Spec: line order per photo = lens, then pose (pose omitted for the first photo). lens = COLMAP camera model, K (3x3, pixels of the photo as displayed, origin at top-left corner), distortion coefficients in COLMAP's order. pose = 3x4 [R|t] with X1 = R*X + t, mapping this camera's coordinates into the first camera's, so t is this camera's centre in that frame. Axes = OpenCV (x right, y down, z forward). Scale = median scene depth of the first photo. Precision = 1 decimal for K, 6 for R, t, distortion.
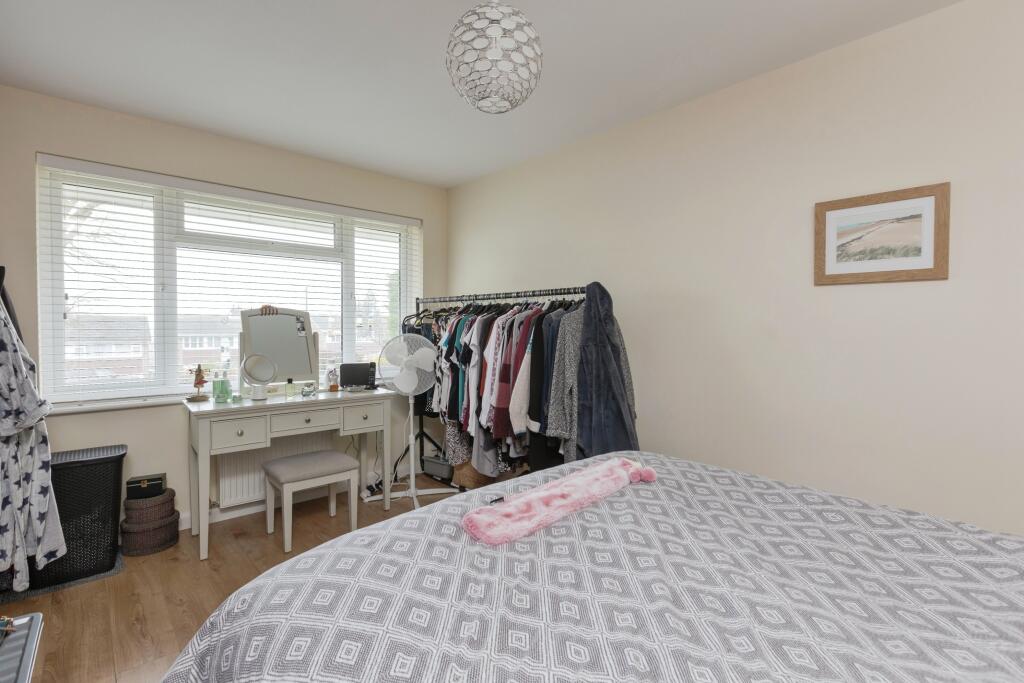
lens RADIAL K [[484.8, 0, 511.5], [0, 484.8, 335.8], [0, 0, 1]] dist [0.029587, -0.001679]
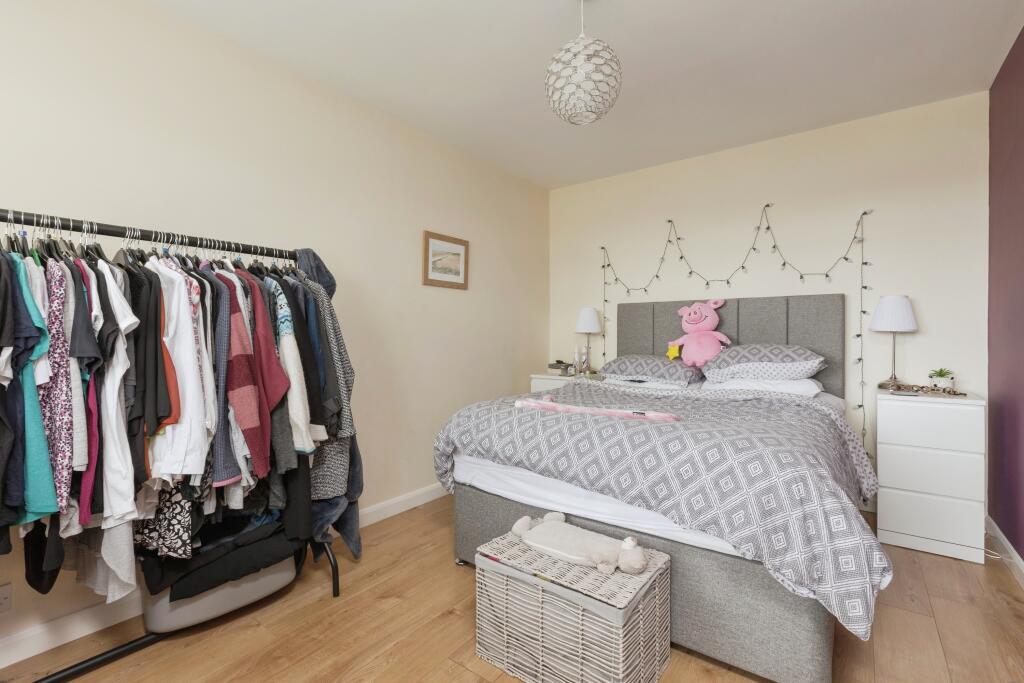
lens RADIAL K [[484.8, 0, 510.8], [0, 484.8, 341.1], [0, 0, 1]] dist [0.029587, -0.001679]
pose [[-0.204810, -0.008405, 0.978766, -0.915373], [0.030575, 0.999420, 0.014981, 0.056797], [-0.978324, 0.032994, -0.204434, 1.082177]]
